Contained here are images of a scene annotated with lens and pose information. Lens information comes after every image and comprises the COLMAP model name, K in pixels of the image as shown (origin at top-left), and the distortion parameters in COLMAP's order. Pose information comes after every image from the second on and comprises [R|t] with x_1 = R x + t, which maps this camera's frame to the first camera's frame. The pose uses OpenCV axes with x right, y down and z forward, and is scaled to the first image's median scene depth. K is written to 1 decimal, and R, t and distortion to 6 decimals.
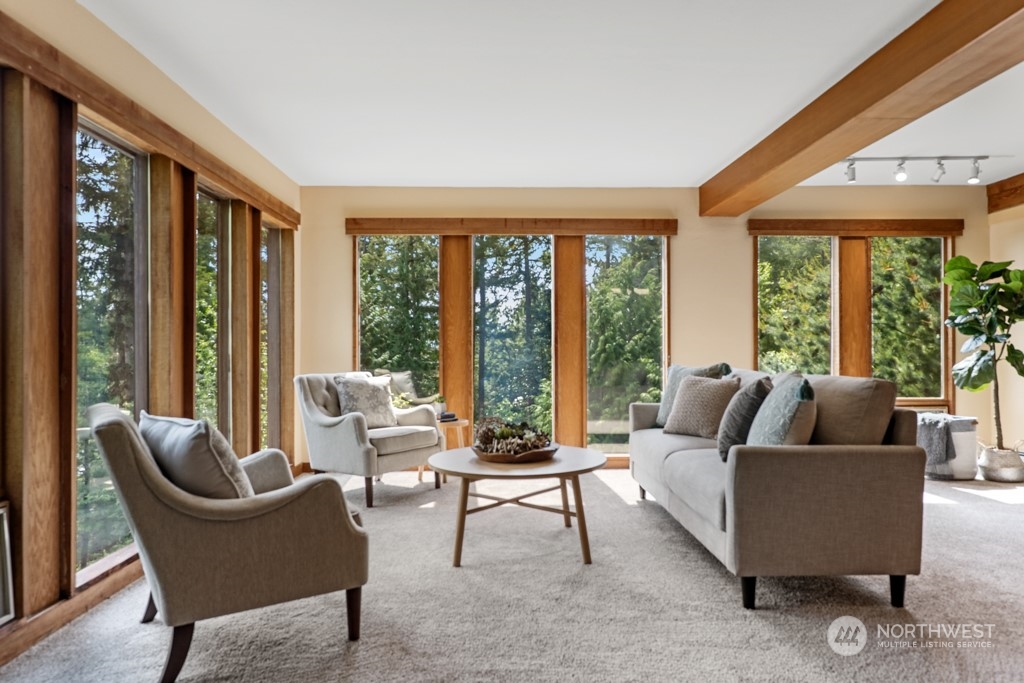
lens RADIAL K [[637.8, 0, 515.3], [0, 637.8, 349.7], [0, 0, 1]] dist [0.002948, -0.003583]
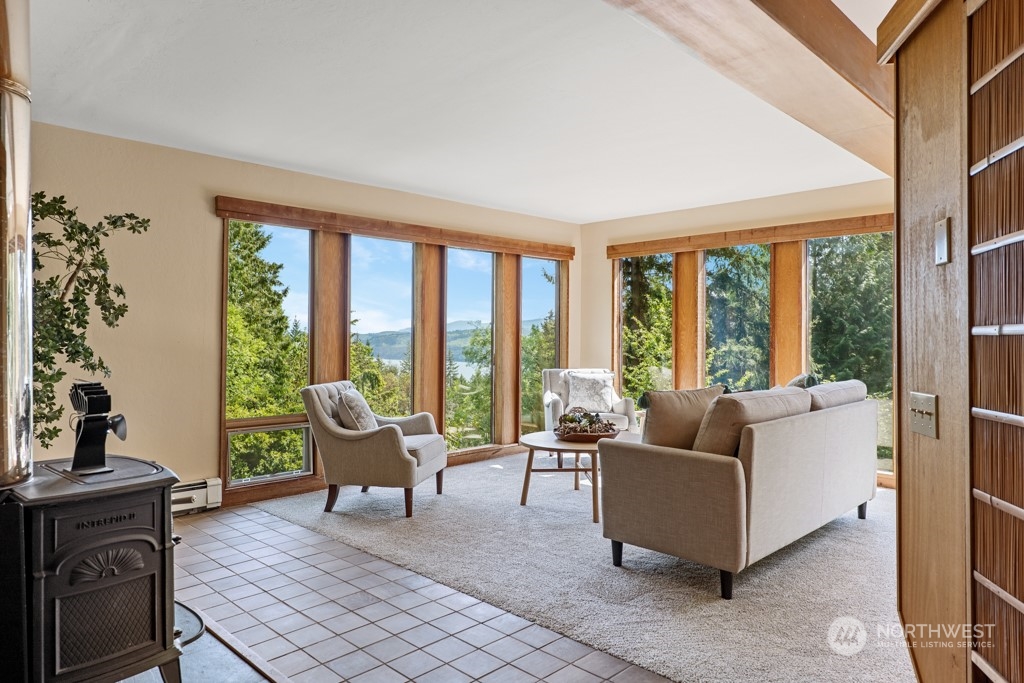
lens RADIAL K [[663.2, 0, 509.8], [0, 663.2, 335.9], [0, 0, 1]] dist [-0.004627, 0.000890]
pose [[0.687118, 0.004166, -0.726534, 0.547860], [-0.004313, 0.999989, 0.001655, -0.029103], [0.726533, 0.001996, 0.687129, -0.040129]]
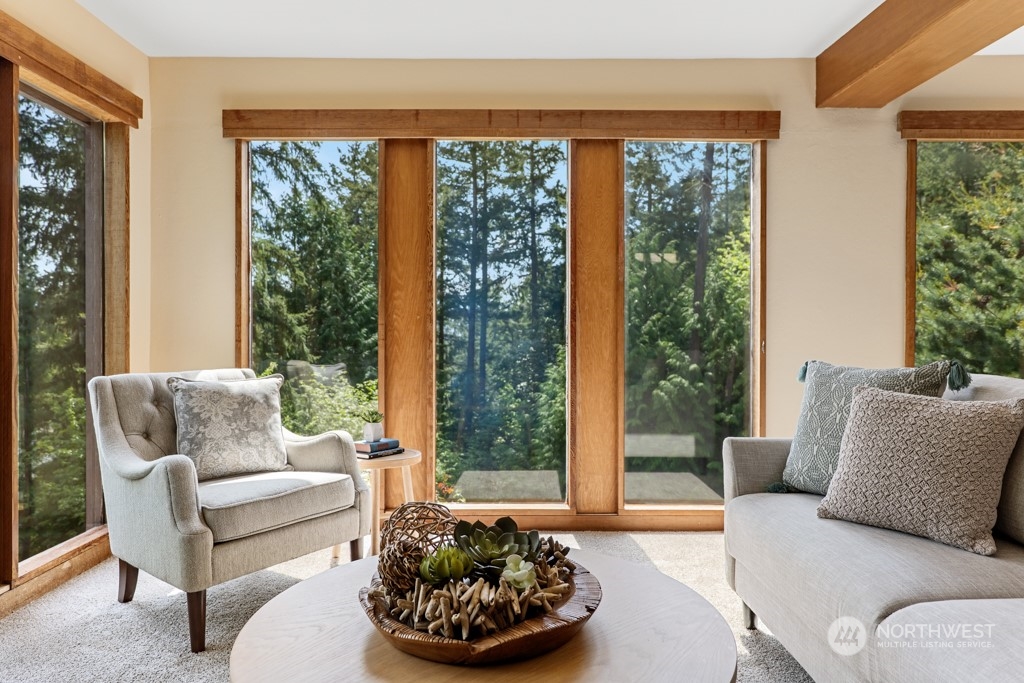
lens RADIAL K [[663.2, 0, 506.0], [0, 663.2, 336.6], [0, 0, 1]] dist [-0.004627, 0.000890]
pose [[0.999750, 0.004574, -0.021886, 0.014233], [-0.004380, 0.999951, 0.008911, 0.000163], [0.021926, -0.008813, 0.999721, 0.376521]]
